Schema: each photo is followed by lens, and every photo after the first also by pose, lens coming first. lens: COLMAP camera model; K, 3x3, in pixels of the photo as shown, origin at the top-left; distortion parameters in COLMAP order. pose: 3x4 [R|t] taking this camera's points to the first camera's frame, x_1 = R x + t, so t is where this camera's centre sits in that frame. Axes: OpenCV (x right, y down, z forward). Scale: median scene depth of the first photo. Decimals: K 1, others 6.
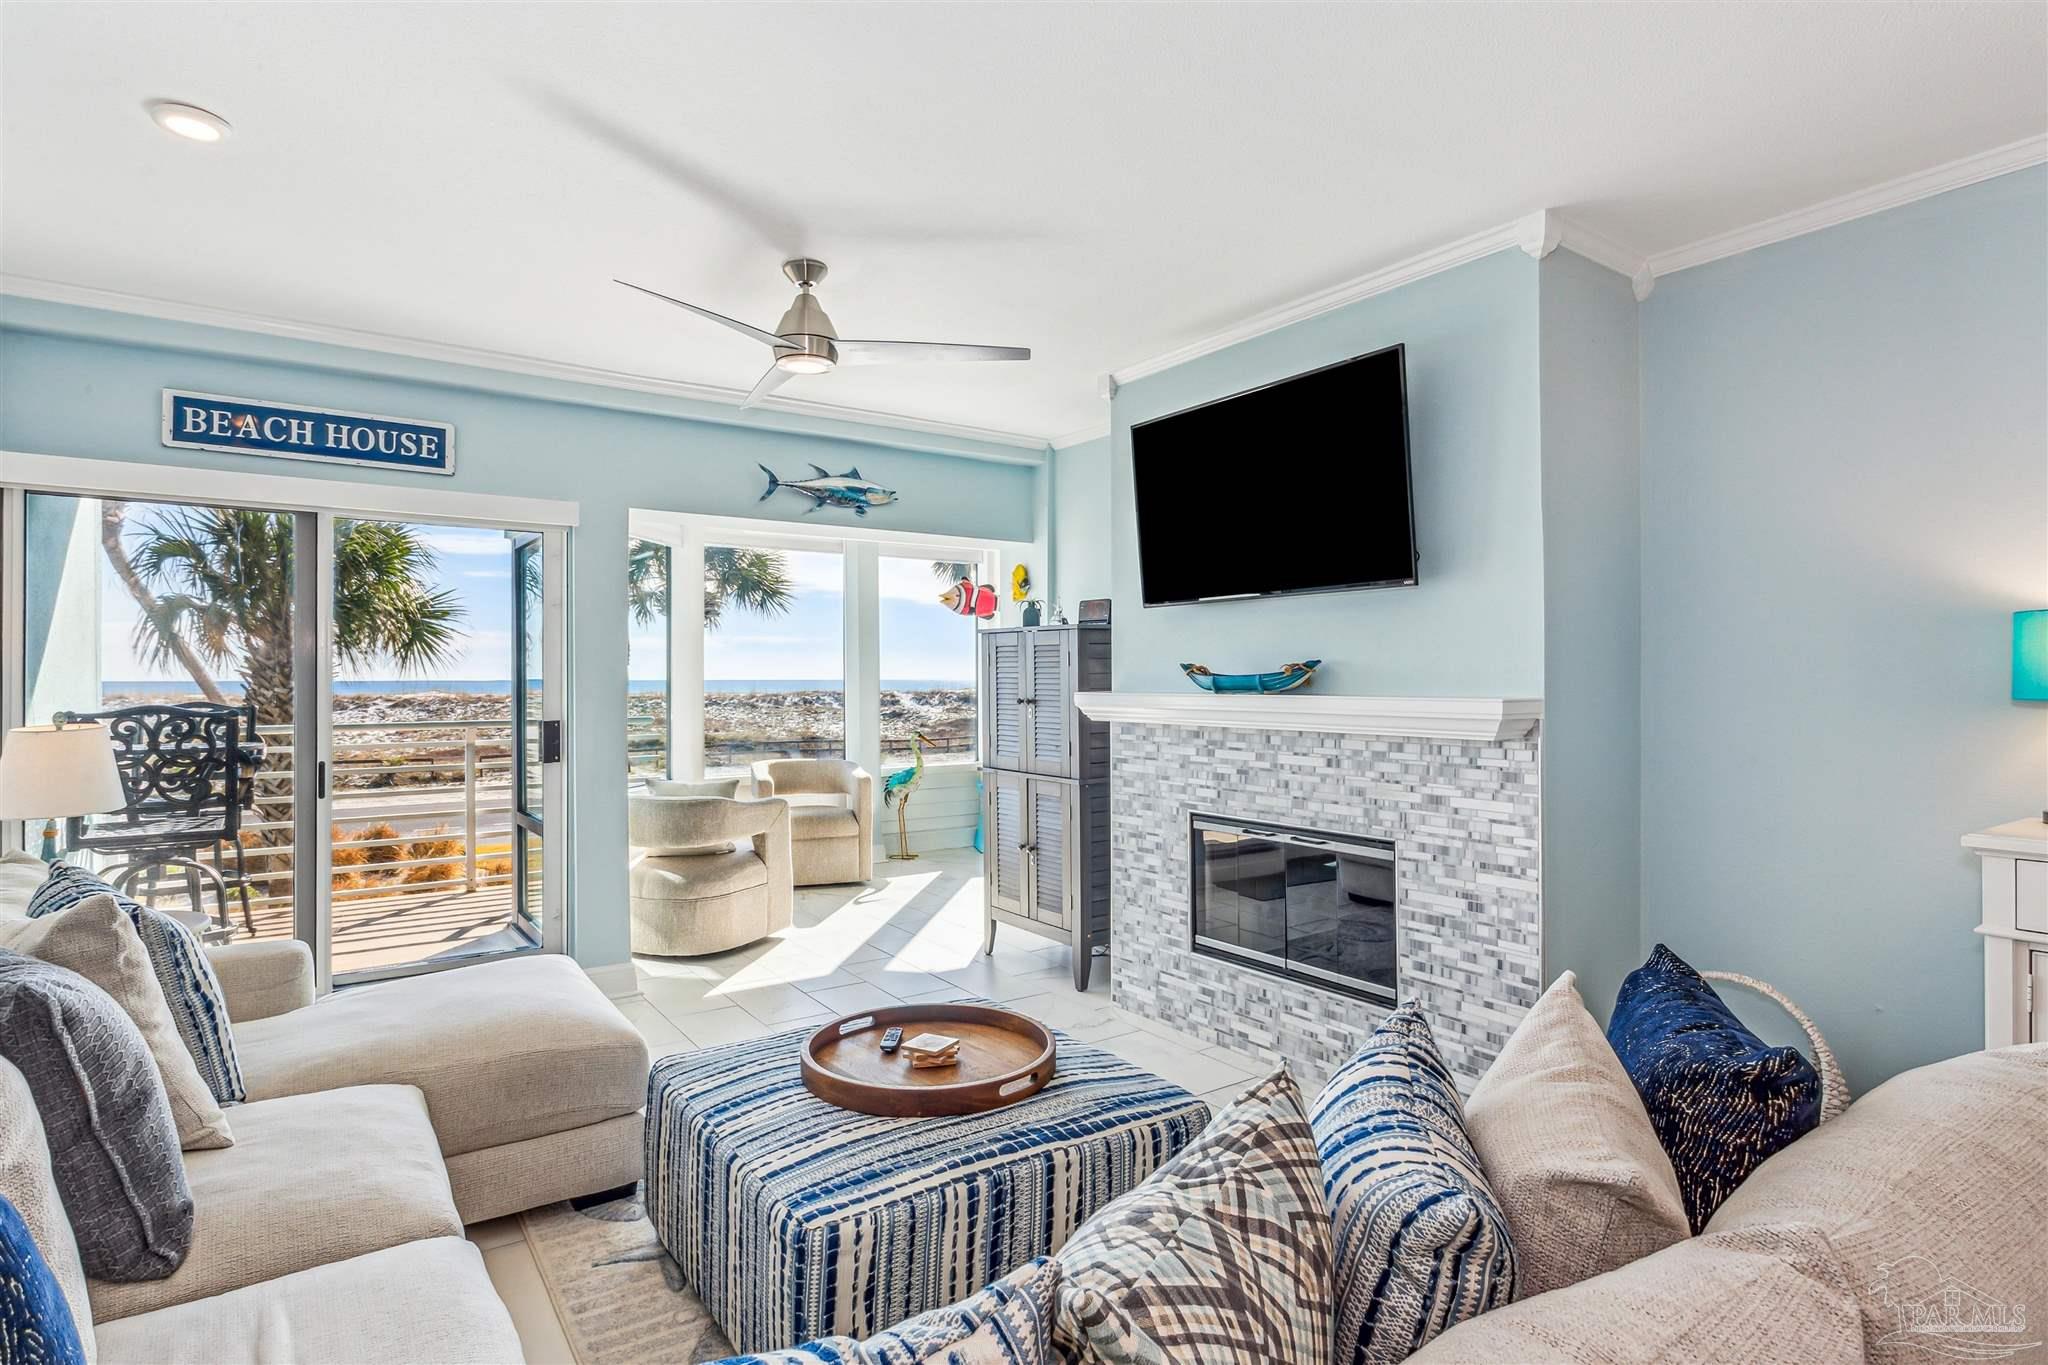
lens RADIAL K [[1050.9, 0, 1024.0], [0, 1050.9, 682.5], [0, 0, 1]] dist [-0.005842, -0.000396]
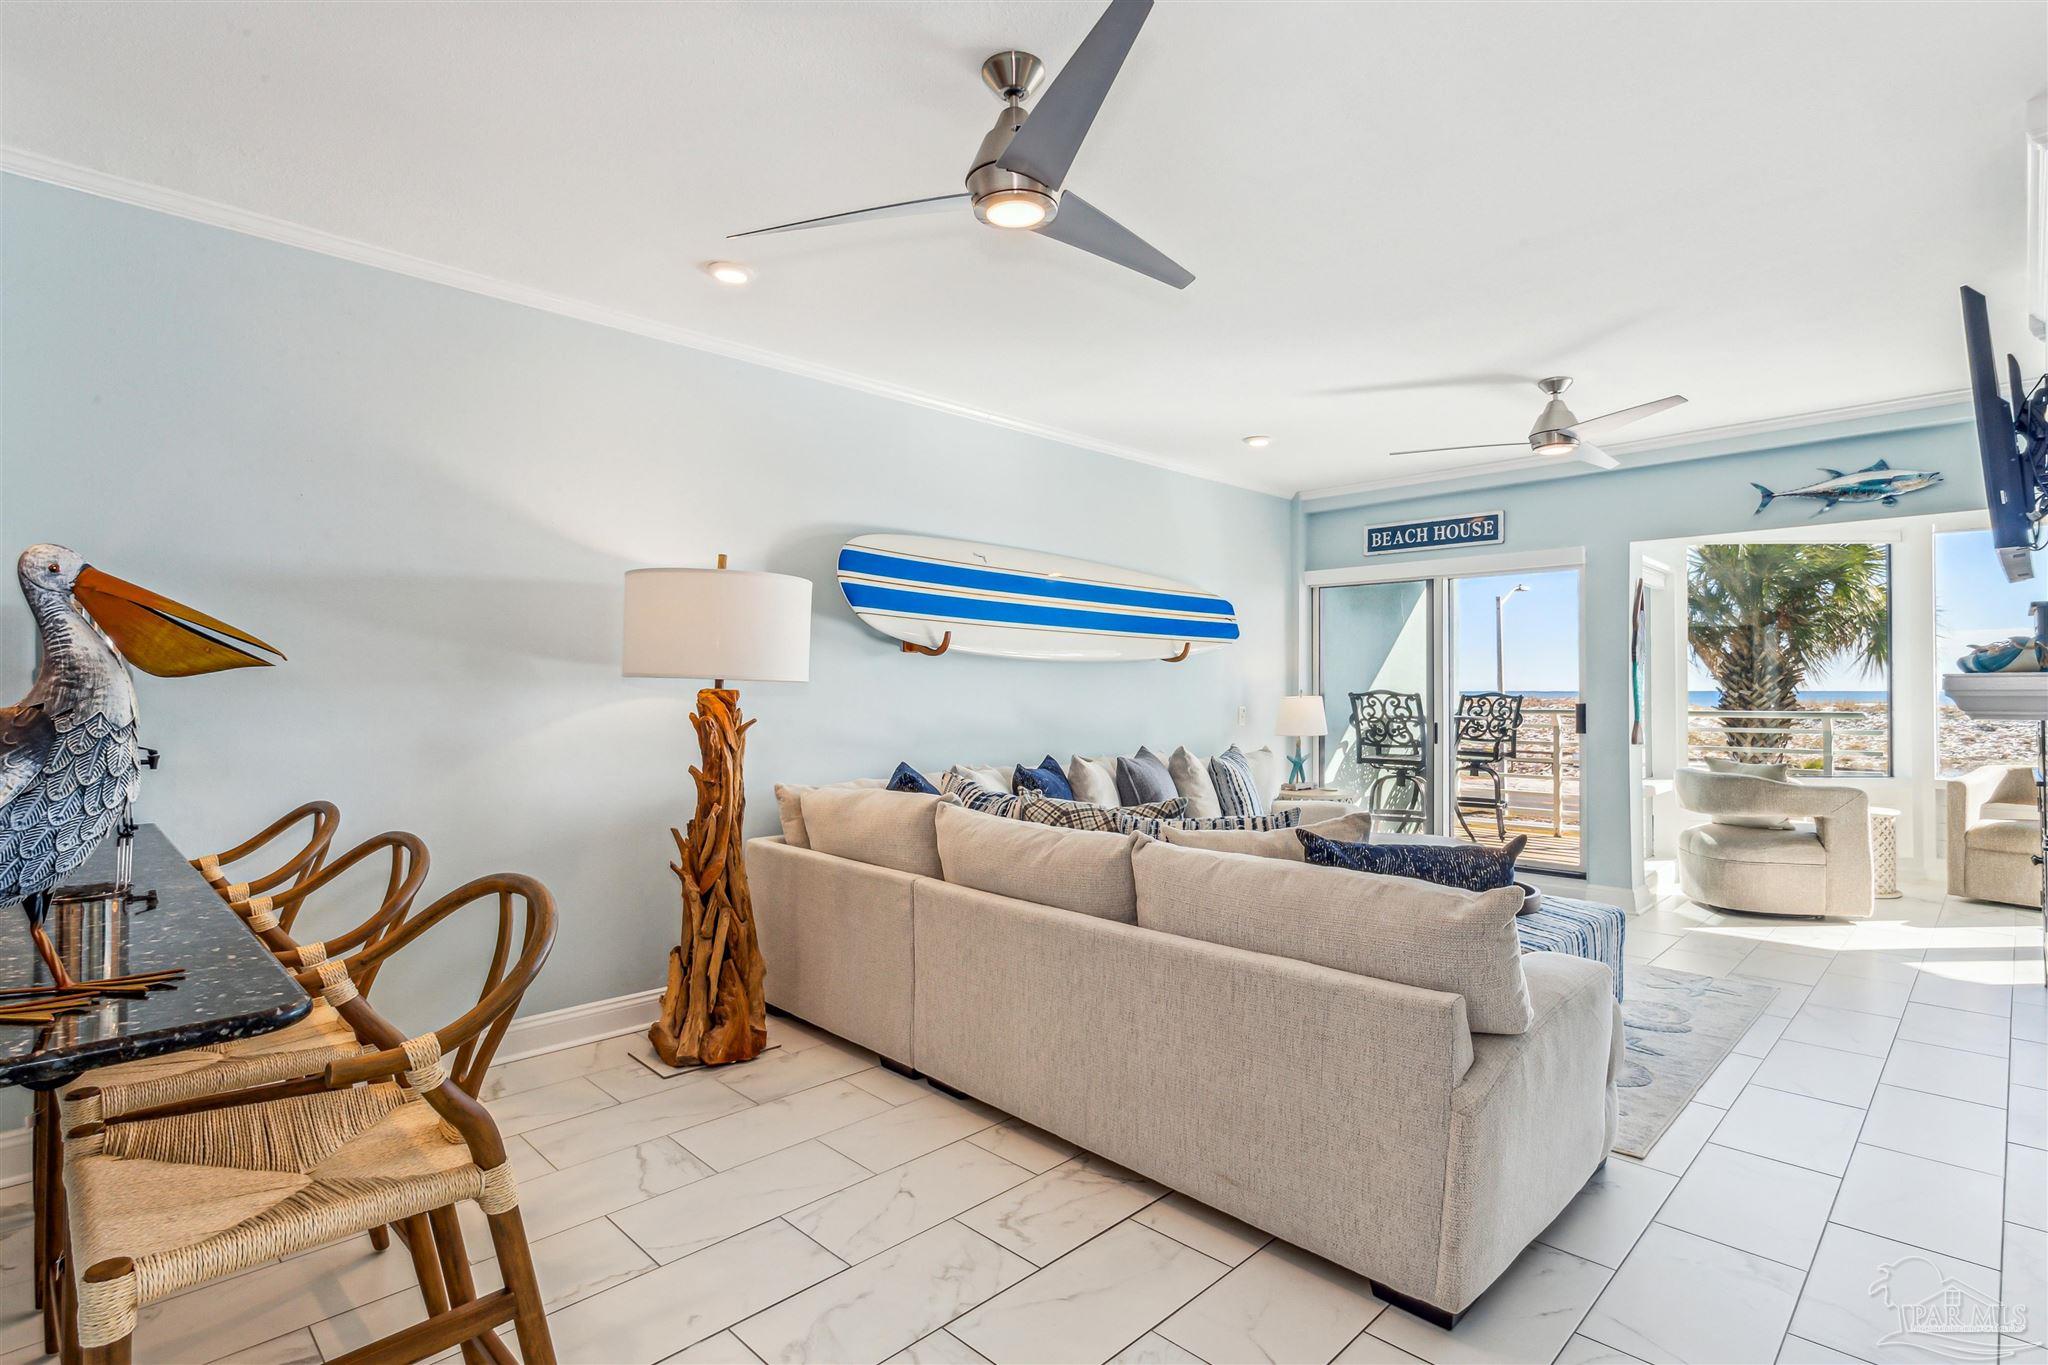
lens RADIAL K [[1003.0, 0, 1009.9], [0, 1003.0, 681.0], [0, 0, 1]] dist [0.001243, -0.000166]
pose [[0.169825, -0.006510, -0.985453, 0.837055], [-0.003835, 0.999966, -0.007266, 0.022132], [0.985467, 0.005013, 0.169795, 0.027848]]
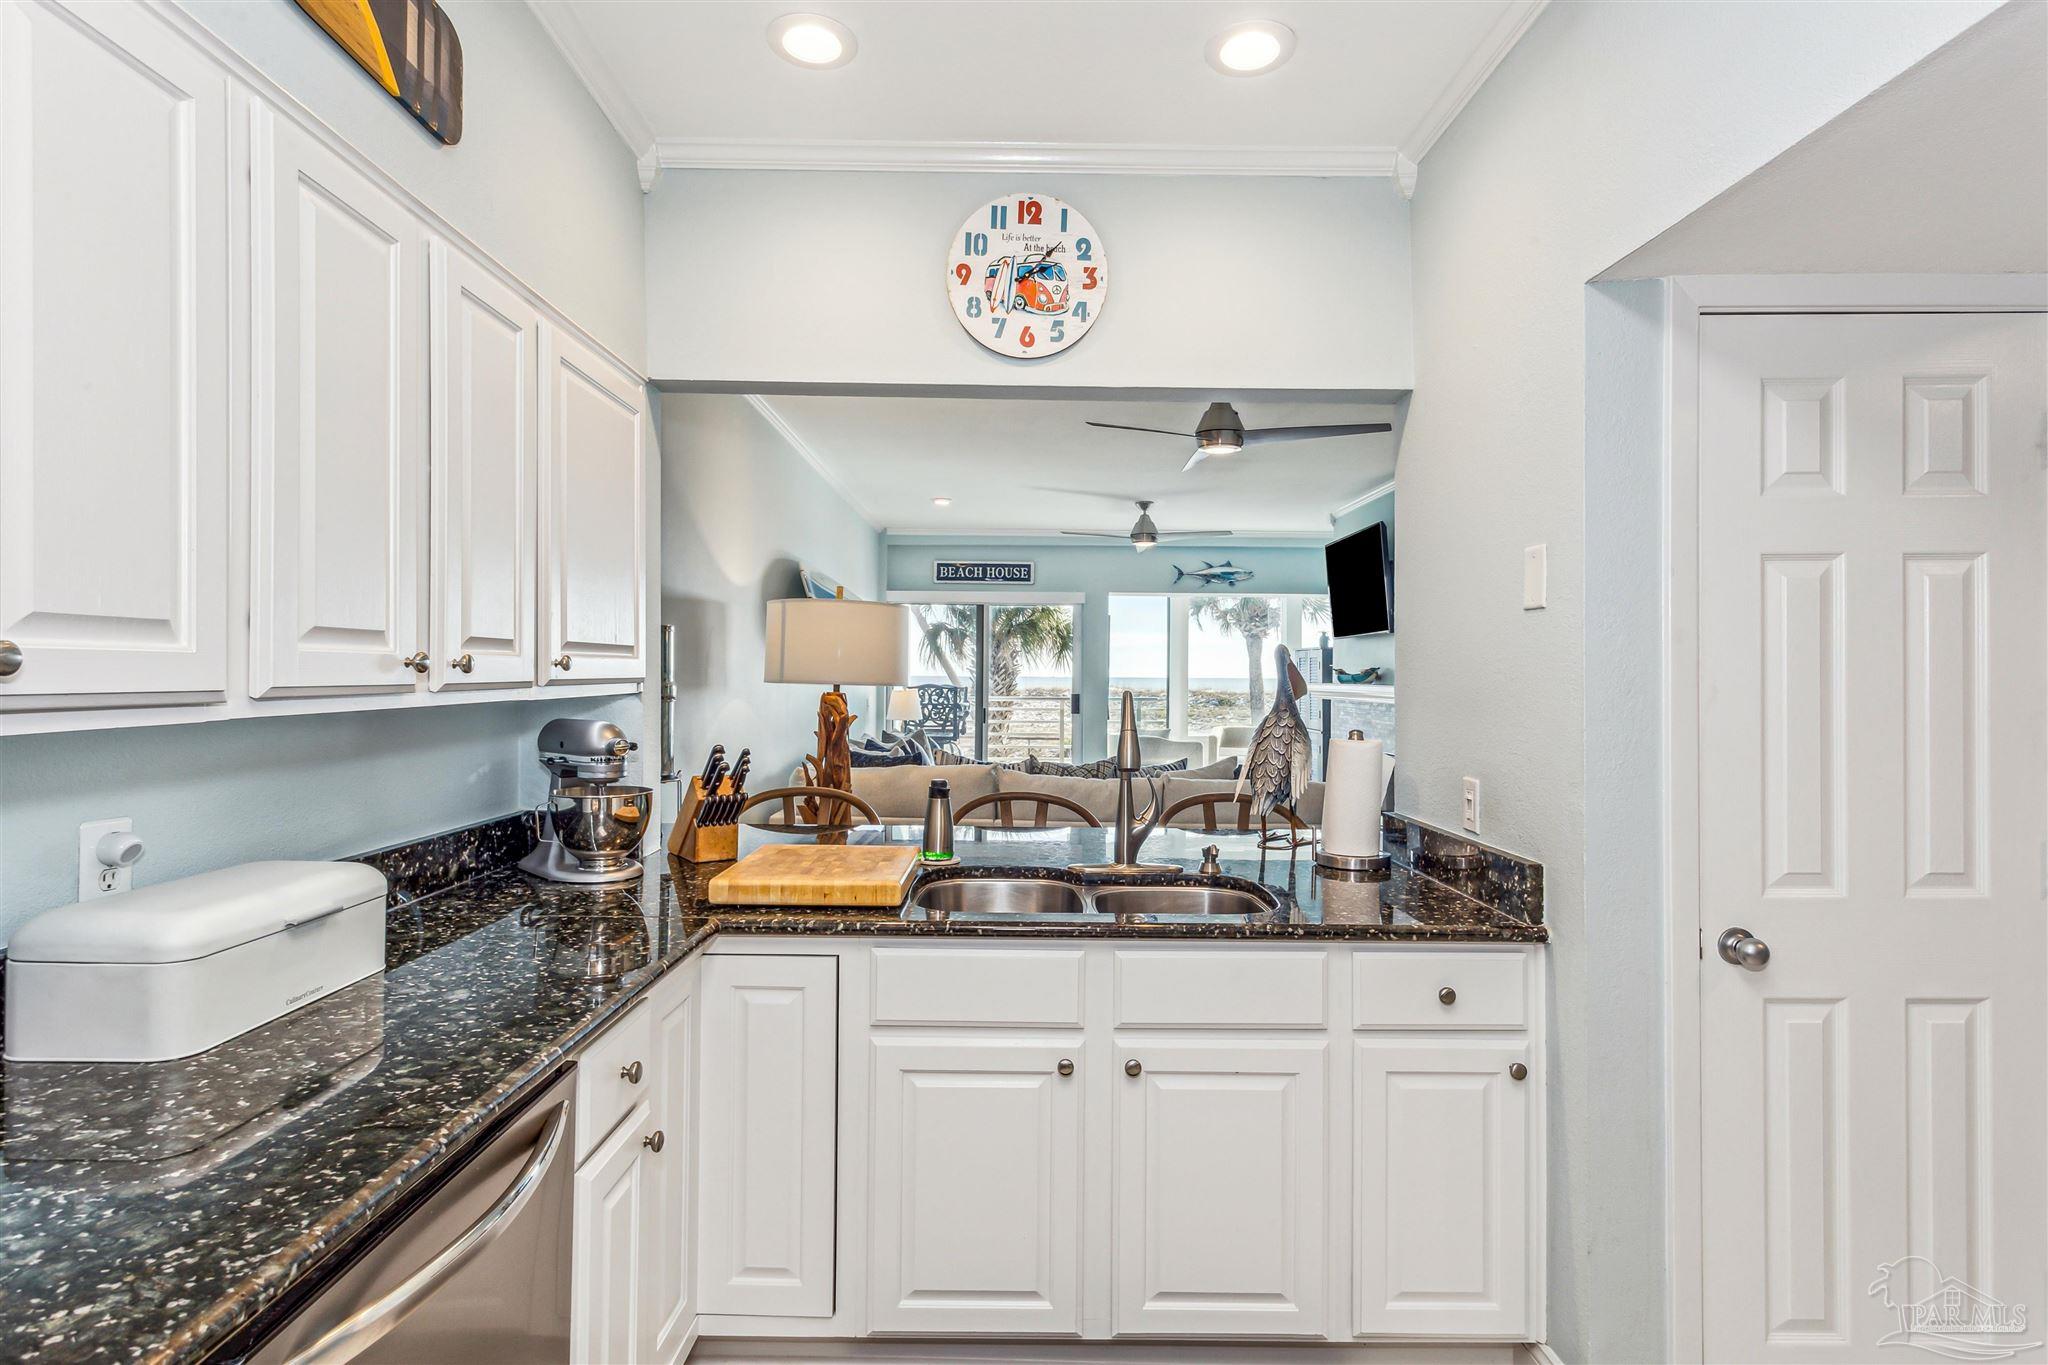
lens RADIAL K [[1036.8, 0, 1022.1], [0, 1036.8, 690.3], [0, 0, 1]] dist [0.004610, 0.000109]
pose [[0.824467, 0.016122, -0.565680, 0.744377], [-0.011411, 0.999864, 0.011866, 0.005627], [0.565795, -0.003328, 0.824539, -0.909308]]
